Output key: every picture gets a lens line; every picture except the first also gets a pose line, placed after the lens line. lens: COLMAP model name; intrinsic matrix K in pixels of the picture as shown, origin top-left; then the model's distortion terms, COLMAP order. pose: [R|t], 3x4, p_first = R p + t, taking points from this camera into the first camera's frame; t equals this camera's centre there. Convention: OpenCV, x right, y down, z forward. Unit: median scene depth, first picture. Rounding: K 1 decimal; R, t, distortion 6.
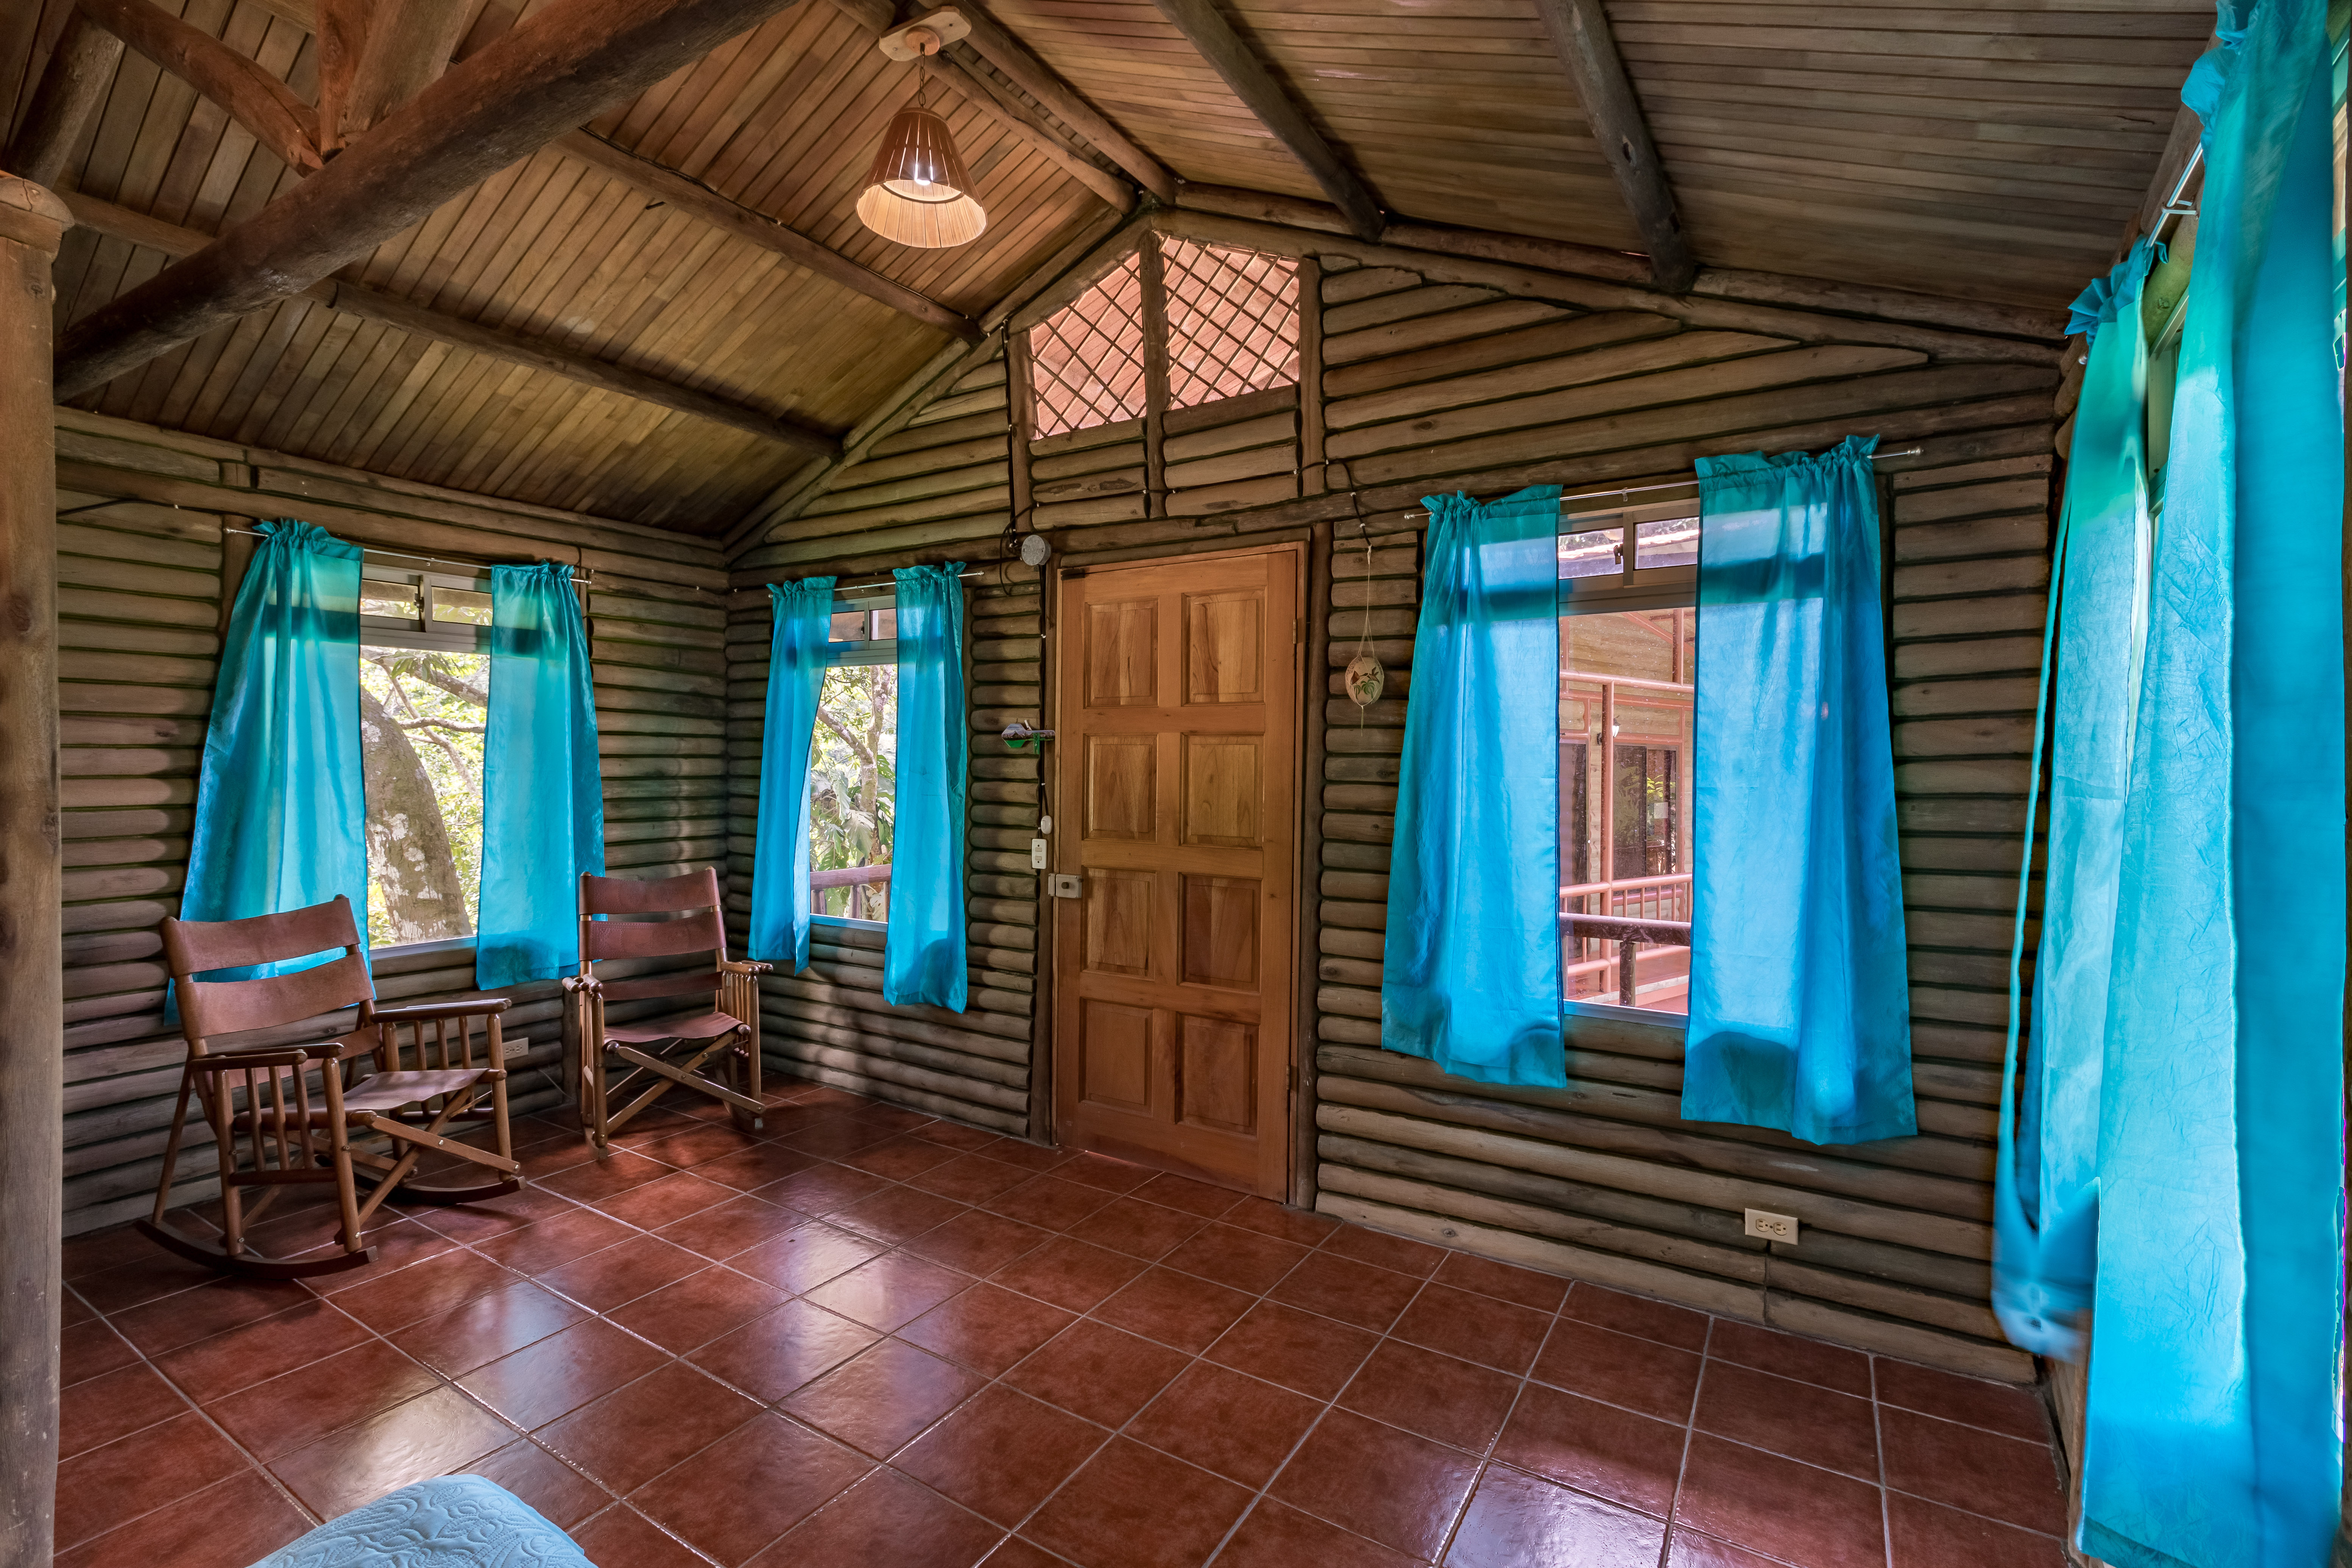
lens RADIAL K [[1046.0, 0, 1176.0], [0, 1046.0, 784.0], [0, 0, 1]] dist [0.010002, 0.000014]
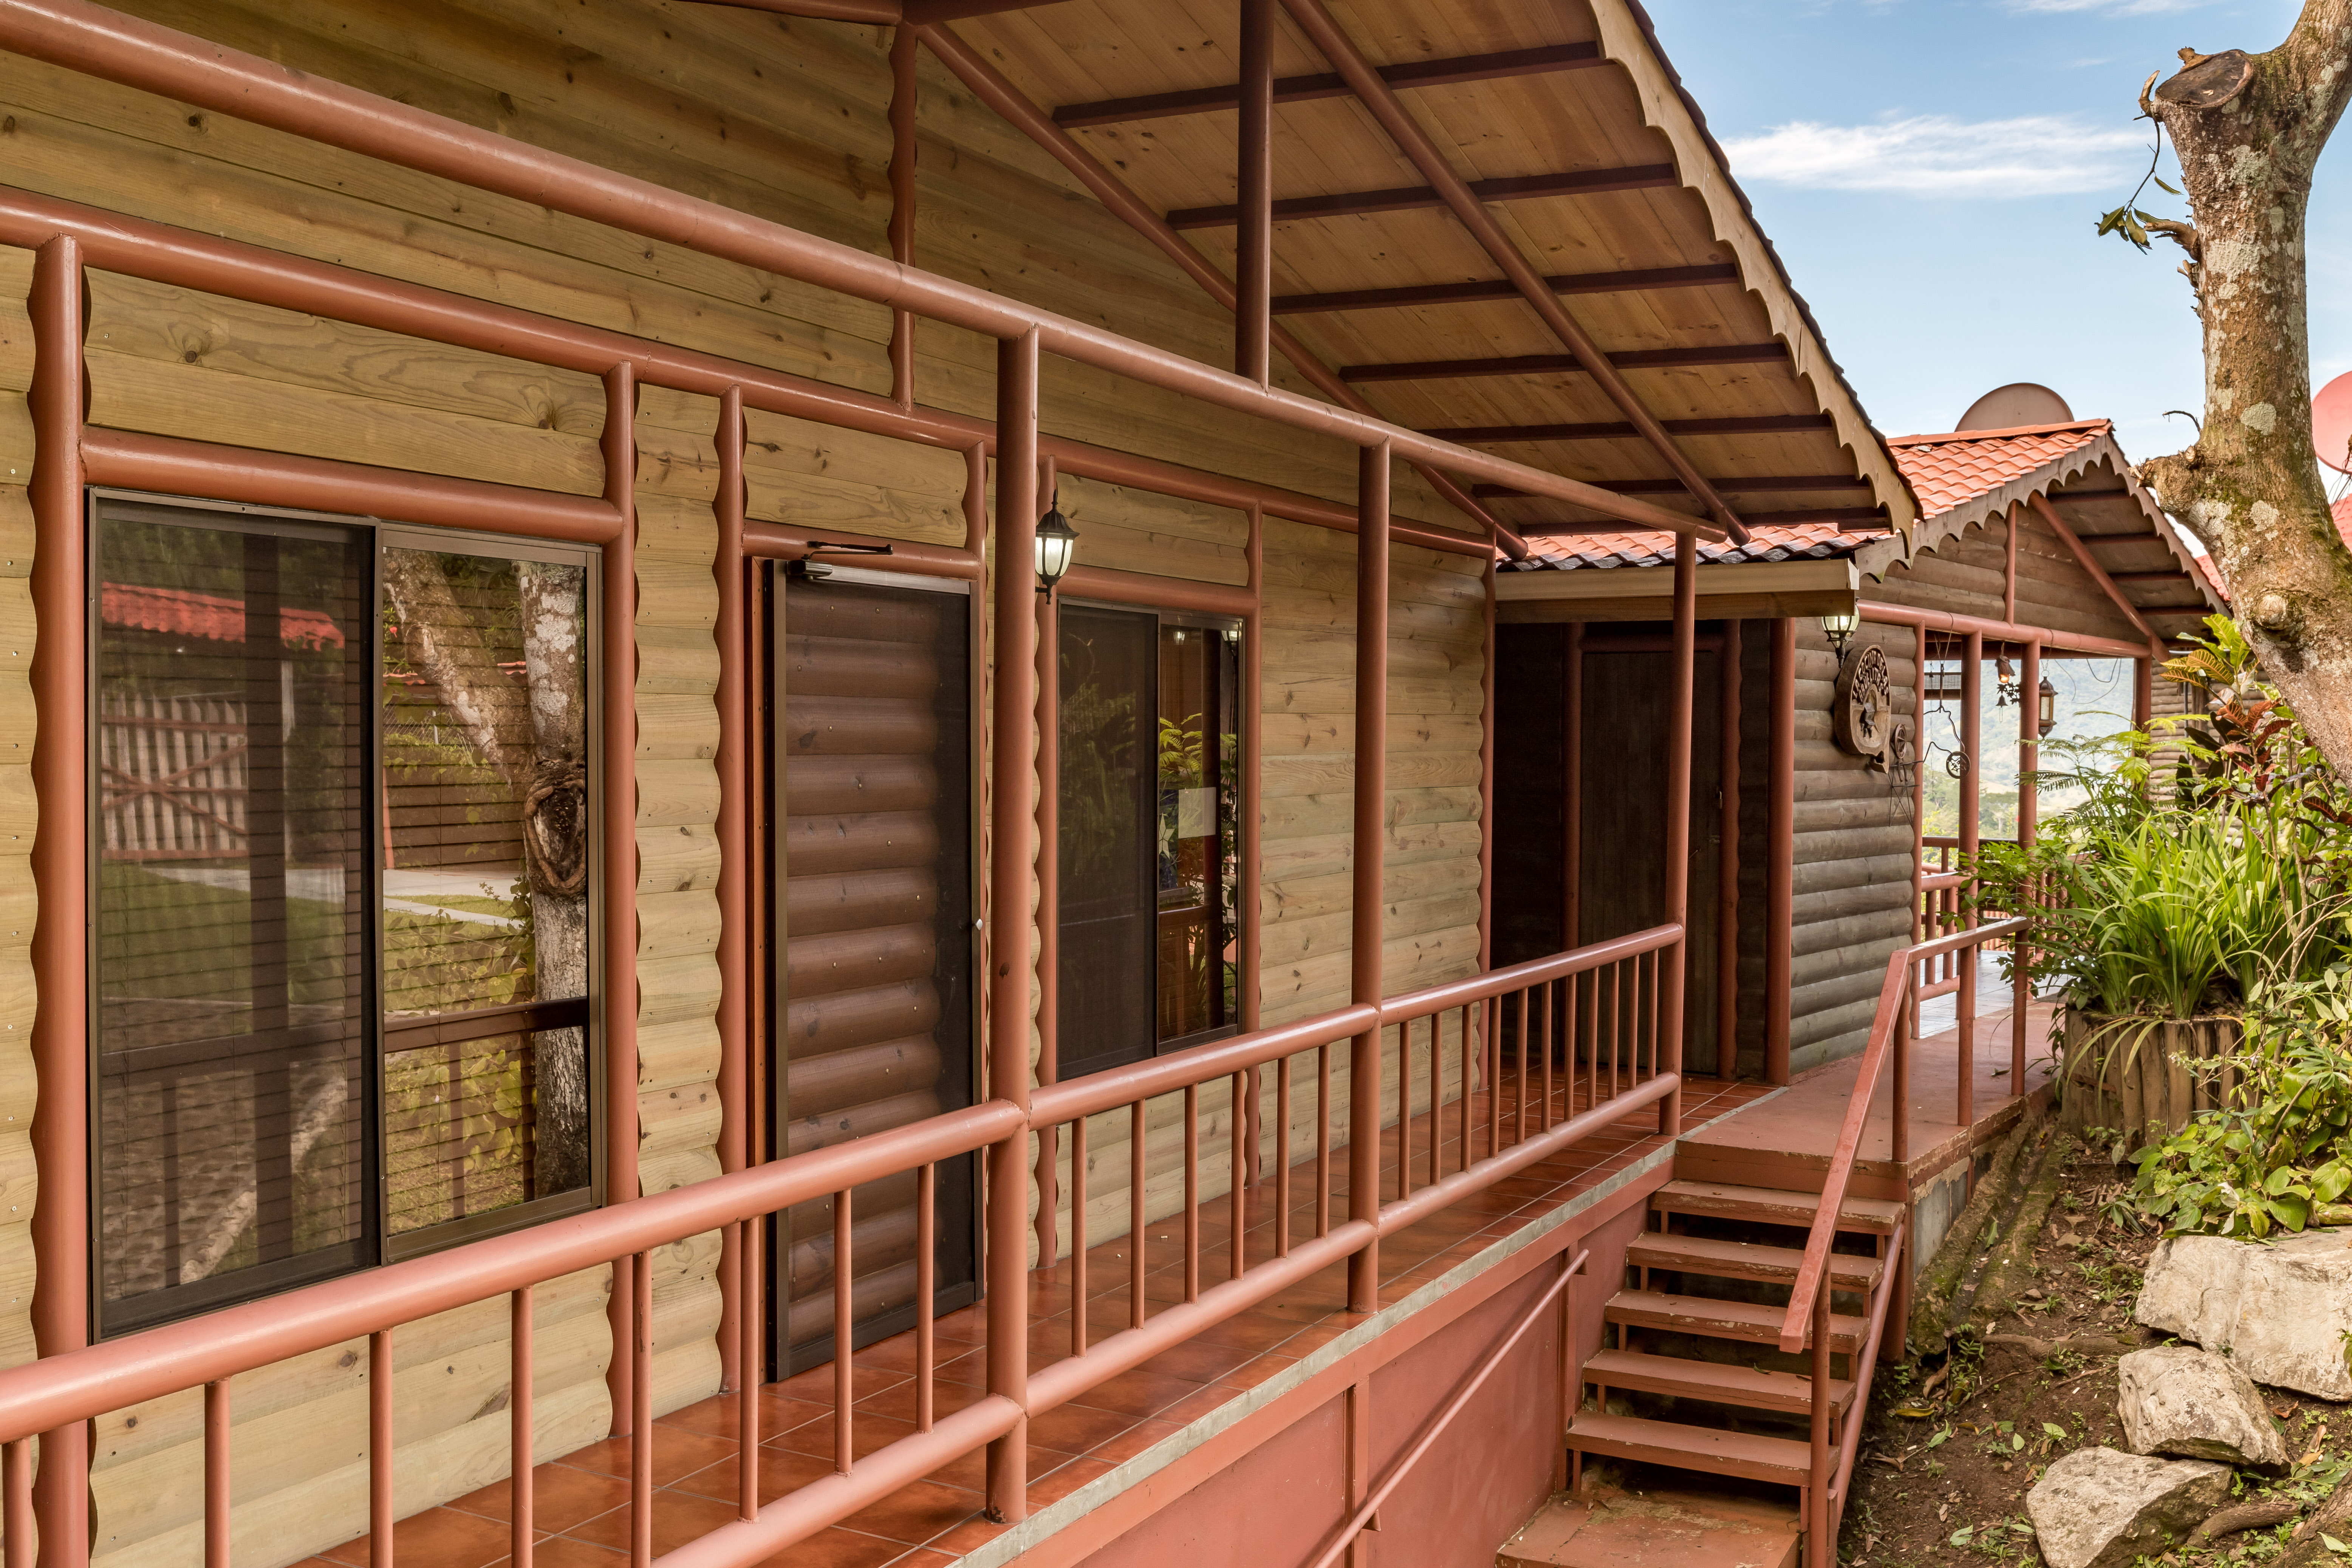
lens RADIAL K [[2355.1, 0, 1176.0], [0, 2355.1, 784.0], [0, 0, 1]] dist [0.000317, -0.000041]
pose [[0.912085, 0.003771, 0.409983, 0.144885], [-0.008205, 0.999925, 0.009056, 0.009546], [-0.409918, -0.011623, 0.912048, 0.309916]]
